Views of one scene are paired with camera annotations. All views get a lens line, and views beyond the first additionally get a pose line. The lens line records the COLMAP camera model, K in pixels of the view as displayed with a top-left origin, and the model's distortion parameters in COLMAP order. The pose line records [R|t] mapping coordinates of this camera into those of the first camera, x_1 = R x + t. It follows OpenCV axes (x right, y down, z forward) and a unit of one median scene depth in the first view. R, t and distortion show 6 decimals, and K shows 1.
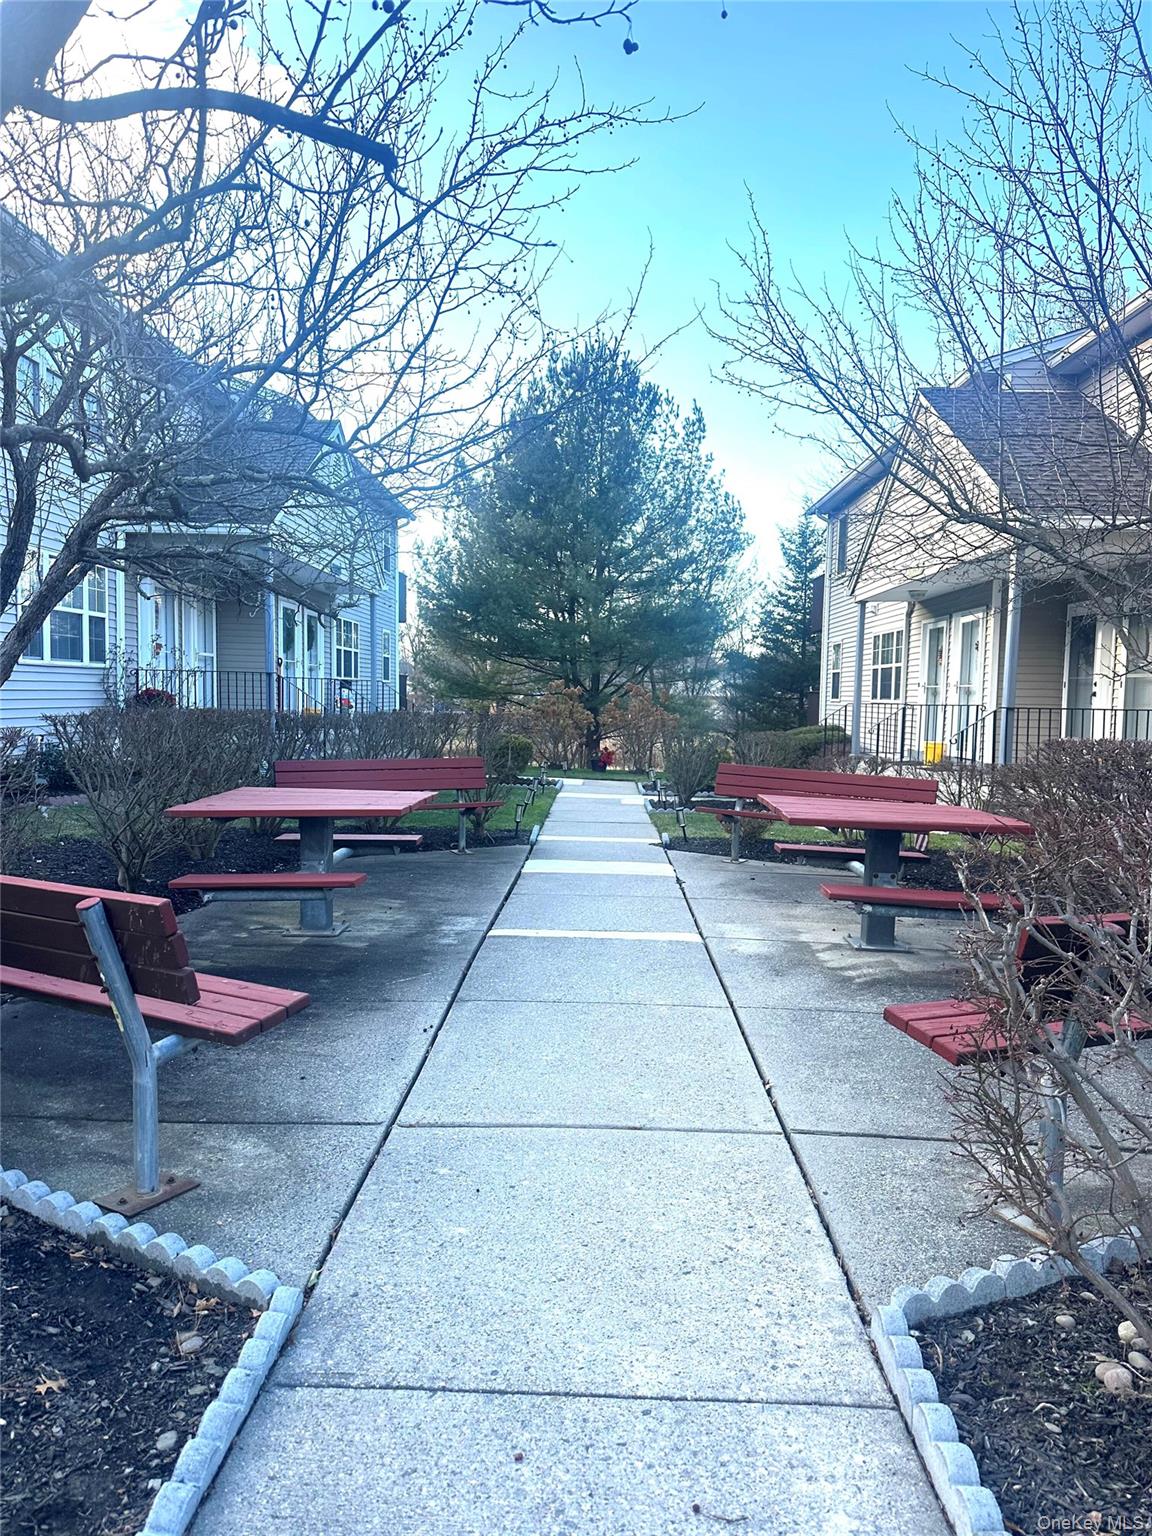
lens RADIAL K [[1071.2, 0, 571.8], [0, 1071.2, 769.5], [0, 0, 1]] dist [0.040767, -0.031369]
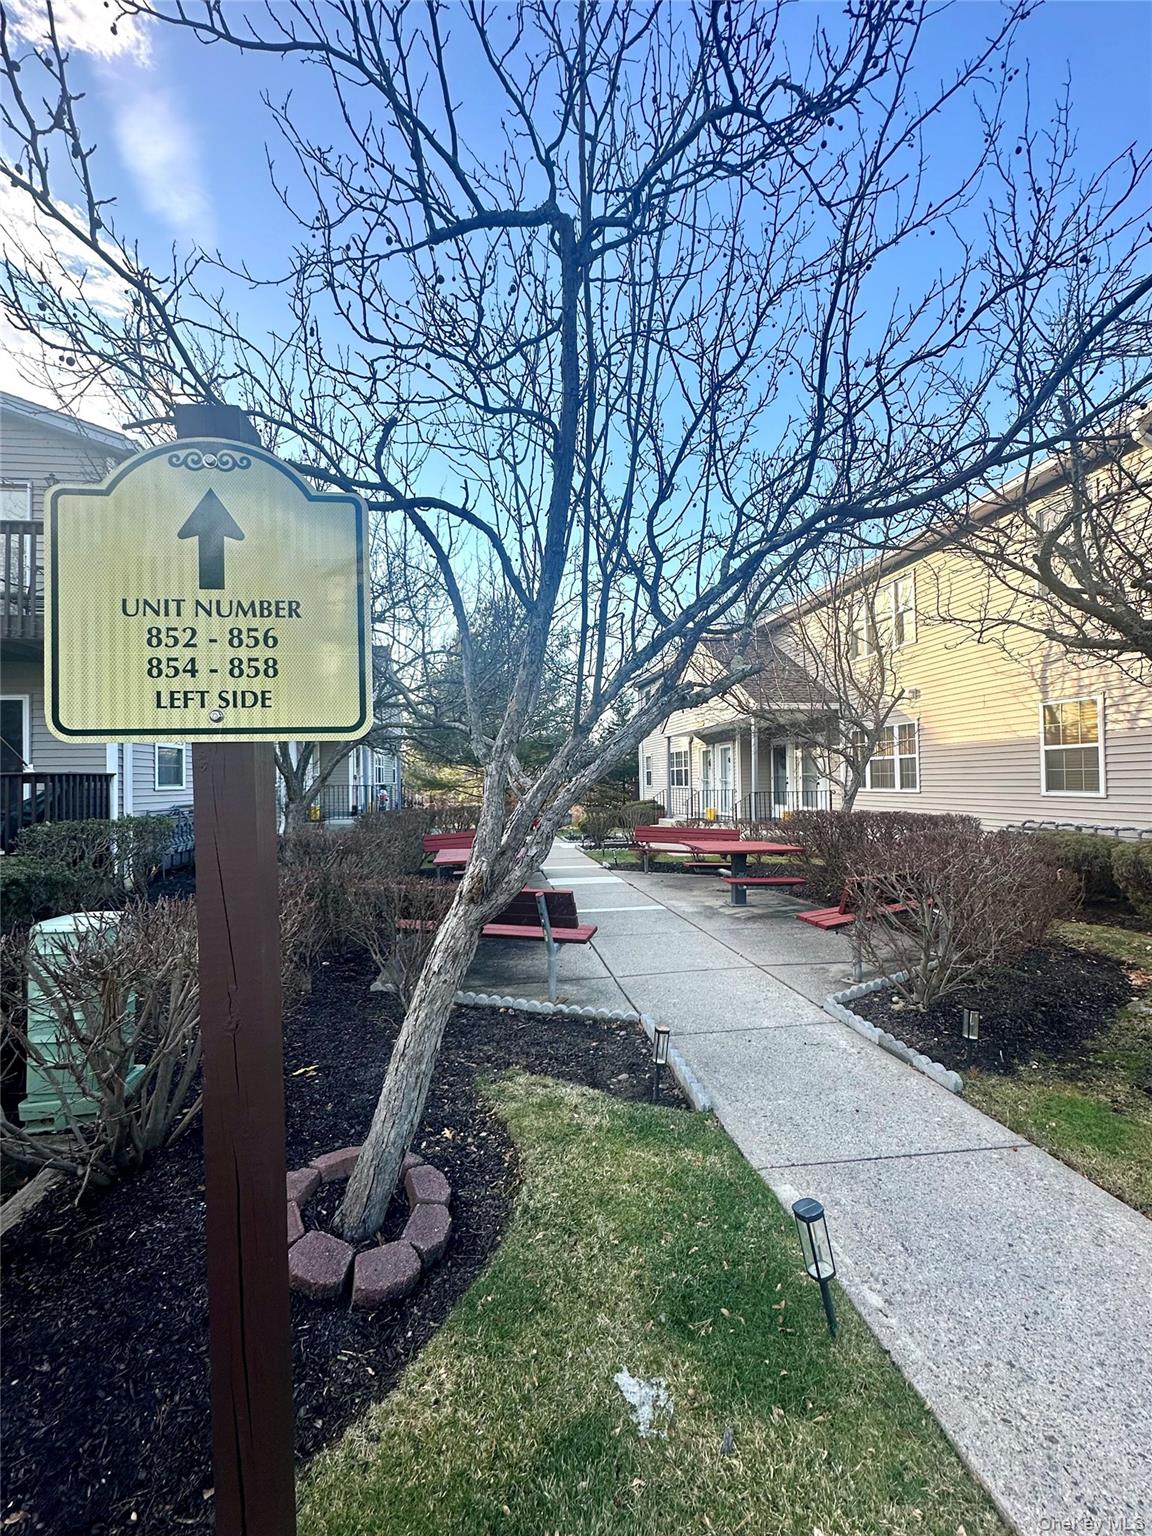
lens RADIAL K [[632.2, 0, 579.0], [0, 632.2, 771.0], [0, 0, 1]] dist [-0.004945, 0.001041]
pose [[0.984918, -0.031192, 0.170185, -0.127896], [0.045779, 0.995541, -0.082476, -0.011520], [-0.166854, 0.089023, 0.981955, -0.137009]]
